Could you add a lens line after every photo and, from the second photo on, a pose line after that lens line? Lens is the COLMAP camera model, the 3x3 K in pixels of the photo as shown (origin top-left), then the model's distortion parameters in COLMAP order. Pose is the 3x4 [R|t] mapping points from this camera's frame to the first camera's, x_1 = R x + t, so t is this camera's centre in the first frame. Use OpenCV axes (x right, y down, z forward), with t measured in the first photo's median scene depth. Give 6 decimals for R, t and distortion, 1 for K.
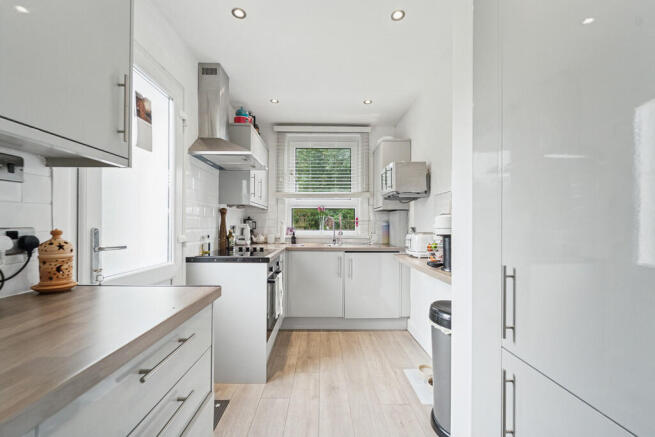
lens RADIAL K [[267.2, 0, 327.0], [0, 267.2, 221.5], [0, 0, 1]] dist [-0.001470, -0.000413]
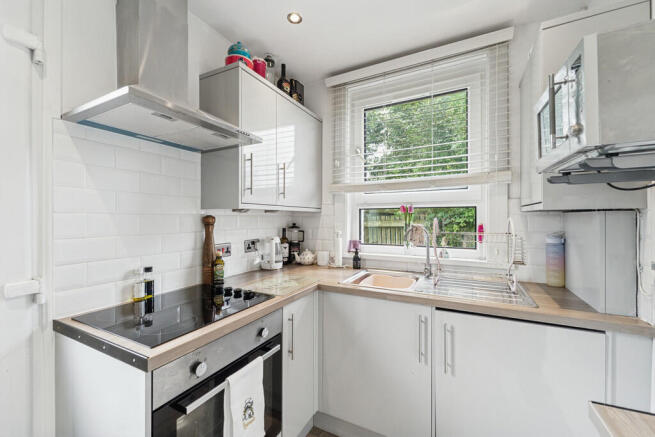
lens RADIAL K [[267.2, 0, 328.1], [0, 267.2, 219.0], [0, 0, 1]] dist [-0.001470, -0.000413]
pose [[0.879288, -0.006174, -0.476251, 0.102153], [0.011439, 0.999901, 0.008157, -0.033118], [0.476154, -0.012620, 0.879271, 0.447207]]
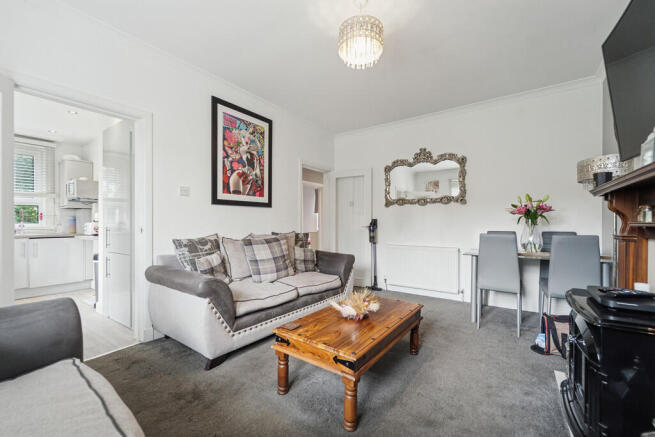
lens RADIAL K [[267.2, 0, 329.3], [0, 267.2, 220.0], [0, 0, 1]] dist [-0.001470, -0.000413]
pose [[0.583041, -0.006665, 0.812416, -0.119623], [-0.002633, 0.999946, 0.010093, 0.001658], [-0.812439, -0.008024, 0.582991, -0.849927]]
